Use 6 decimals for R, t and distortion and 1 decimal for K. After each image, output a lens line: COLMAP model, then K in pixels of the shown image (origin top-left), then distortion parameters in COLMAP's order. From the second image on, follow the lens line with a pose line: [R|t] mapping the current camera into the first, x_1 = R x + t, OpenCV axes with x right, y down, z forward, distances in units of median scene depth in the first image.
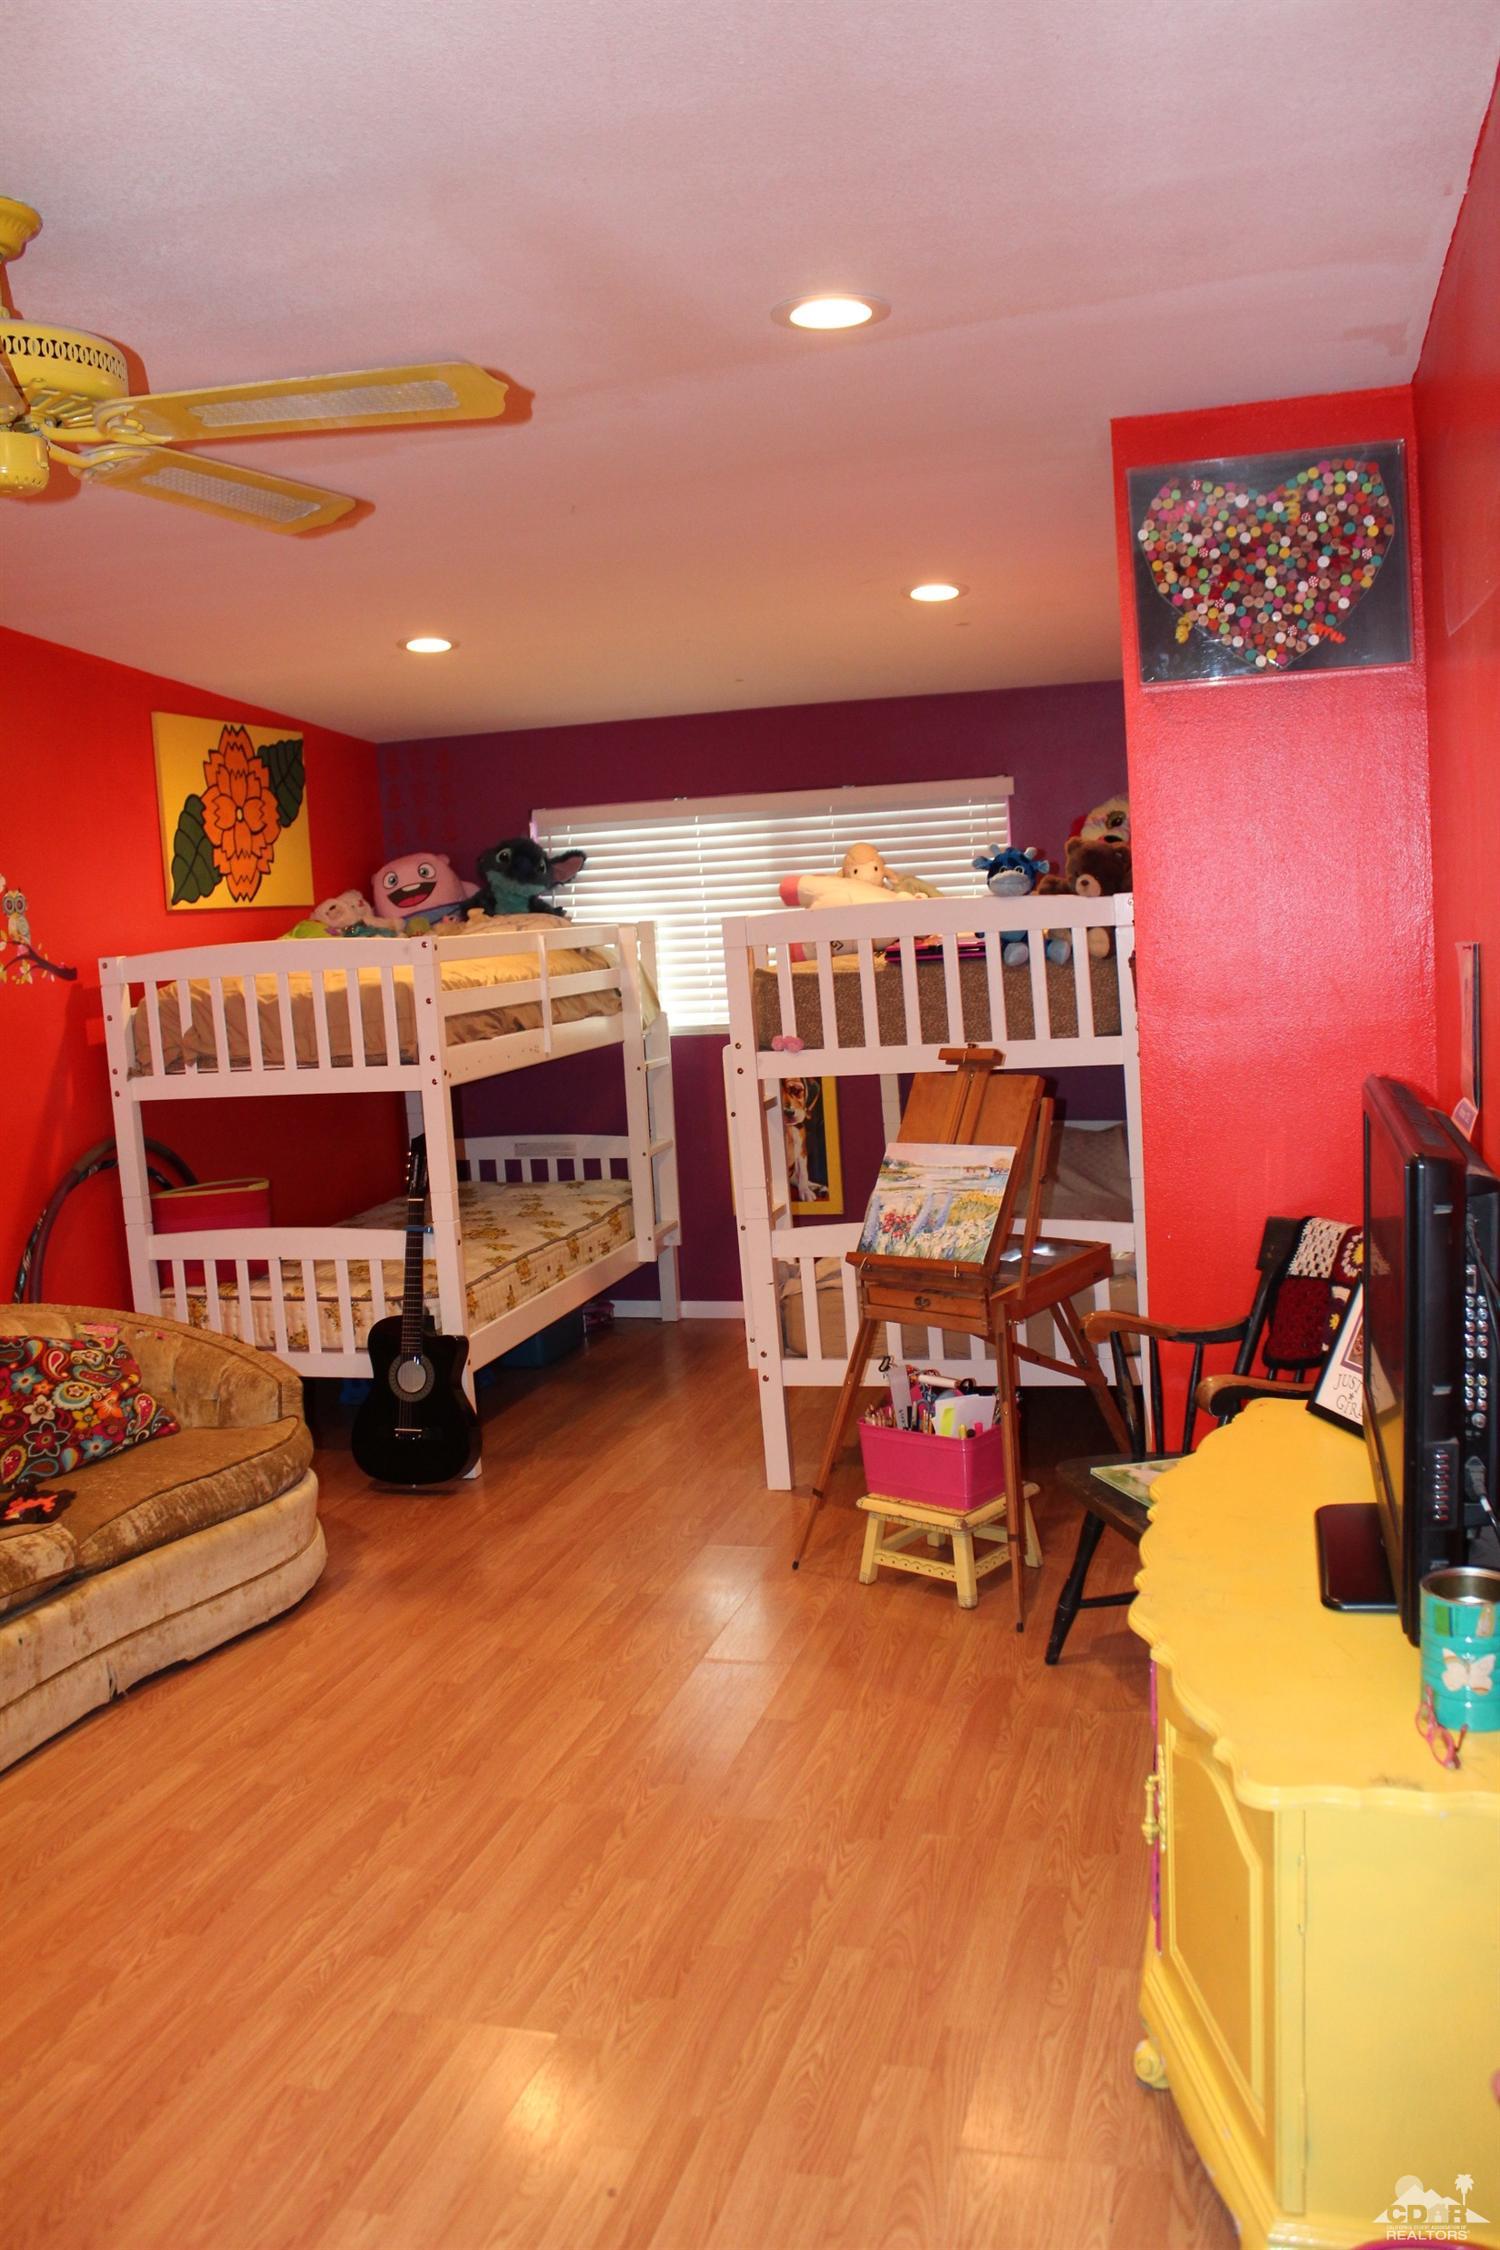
lens RADIAL K [[1865.8, 0, 750.0], [0, 1865.8, 1125.0], [0, 0, 1]] dist [-0.172555, 0.149972]
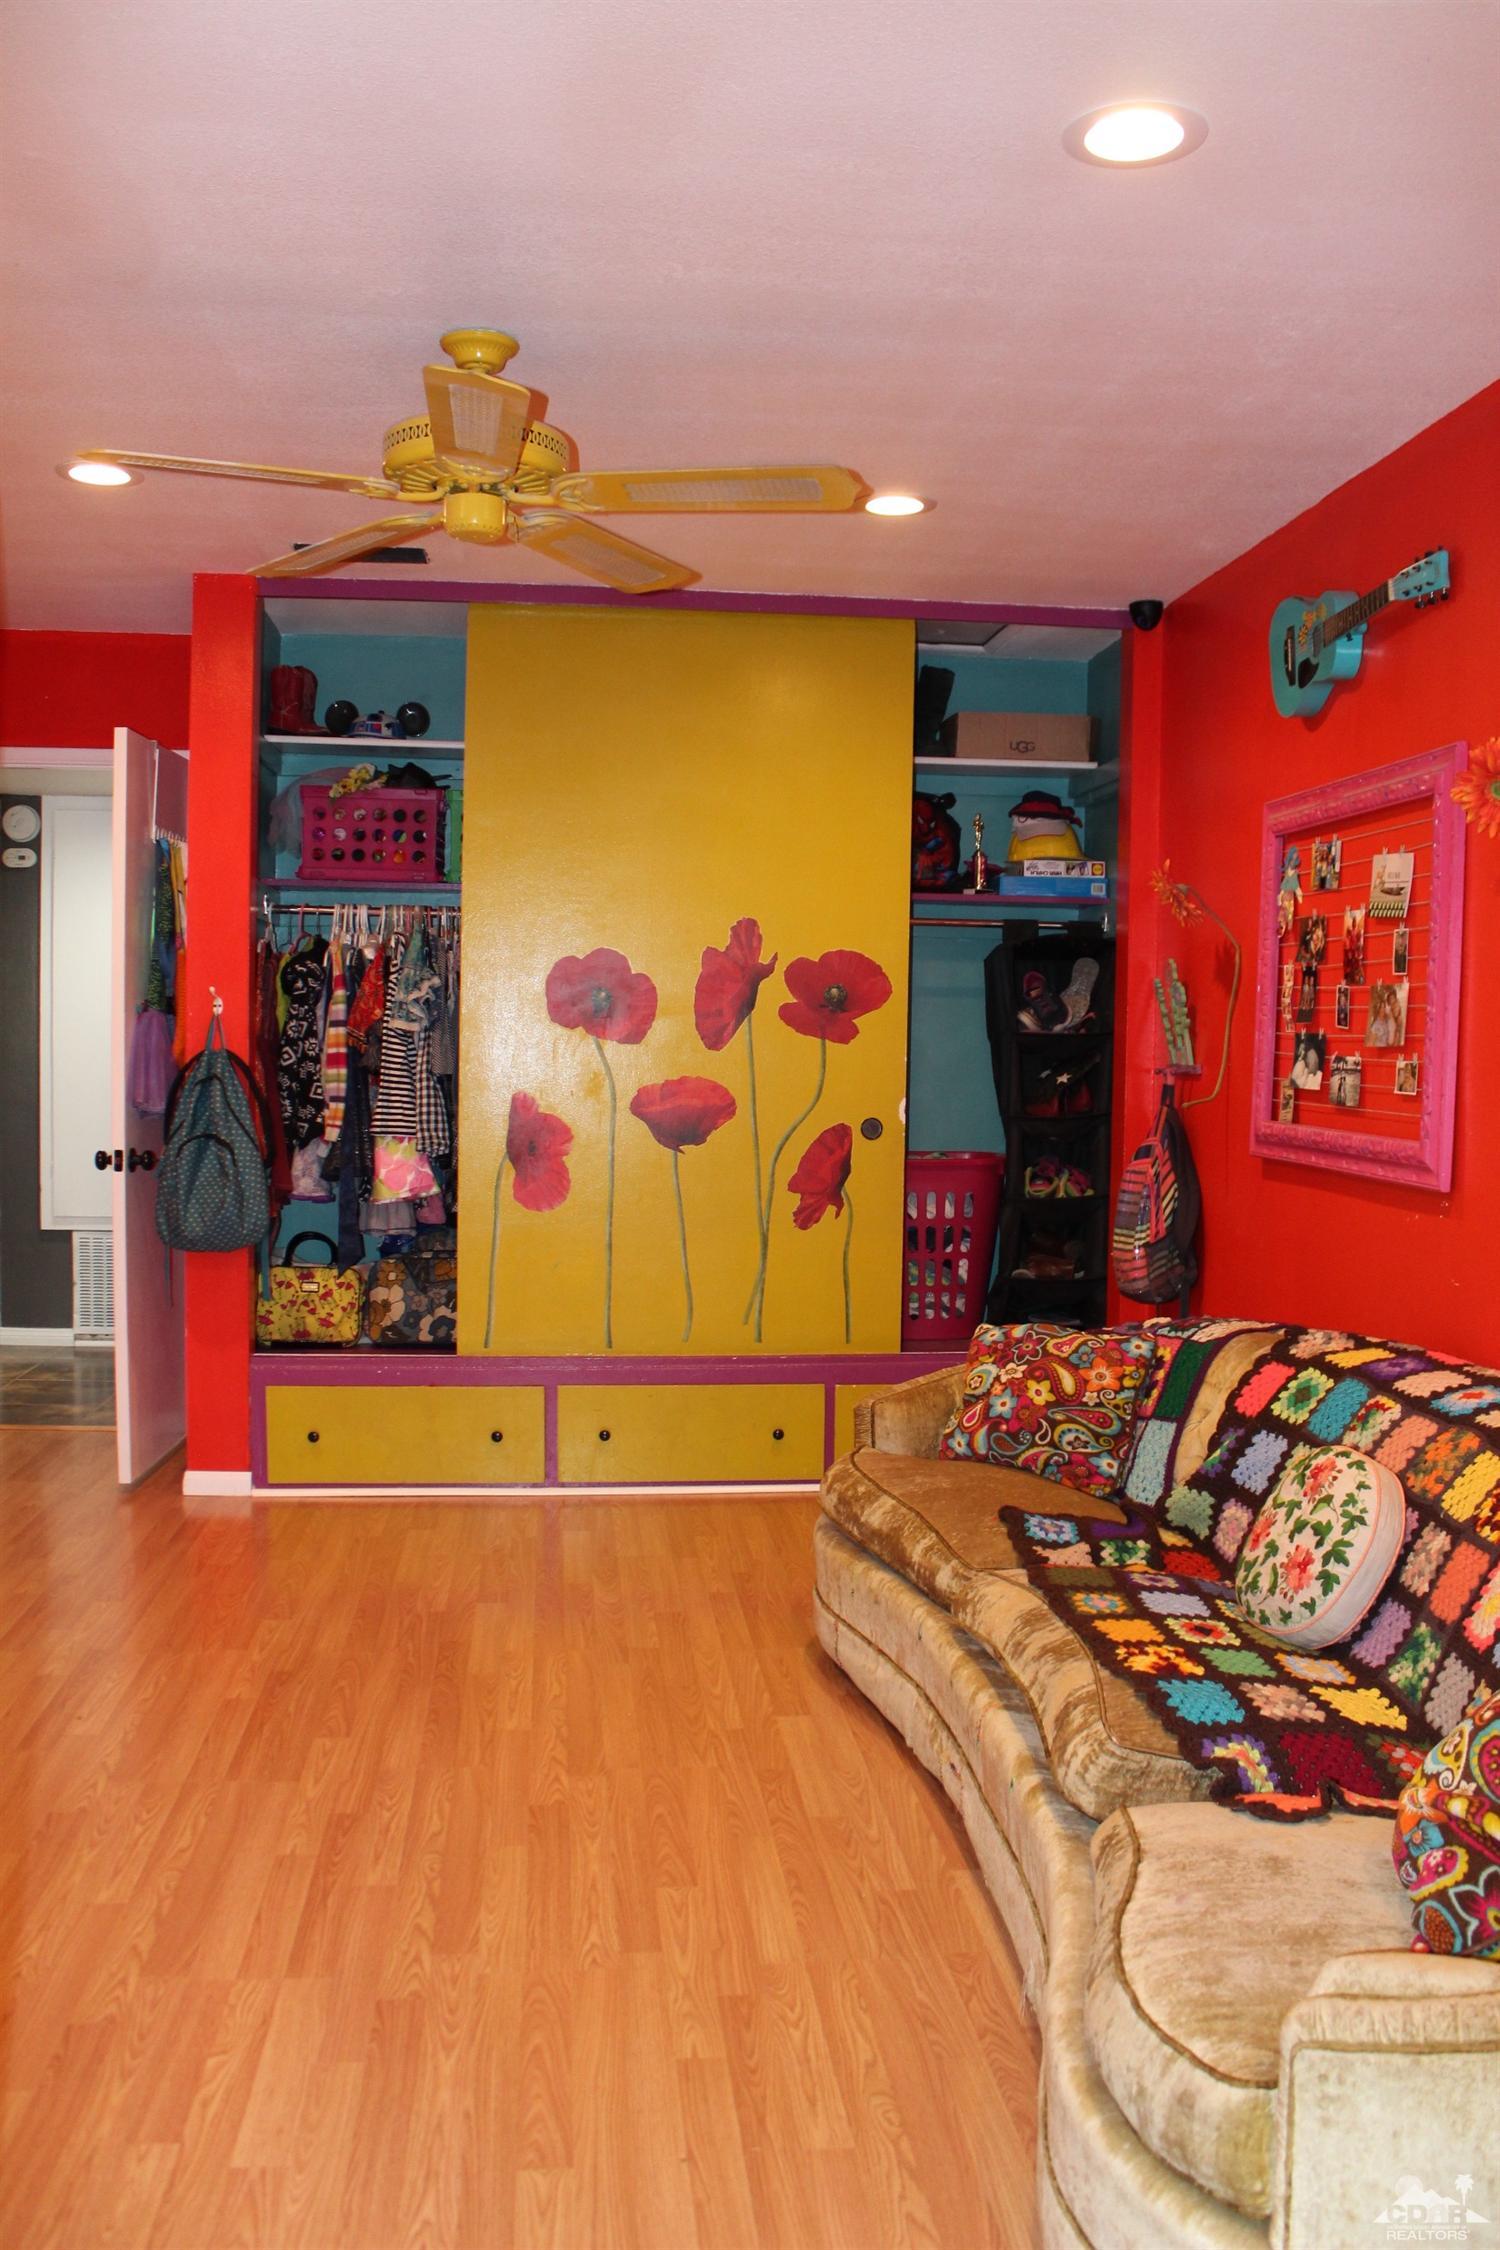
lens RADIAL K [[1865.8, 0, 750.0], [0, 1865.8, 1125.0], [0, 0, 1]] dist [-0.172555, 0.149972]
pose [[-0.929525, 0.065604, -0.362876, -0.058926], [-0.001826, 0.983217, 0.182431, -0.132407], [0.368754, 0.170237, -0.913805, 1.844191]]
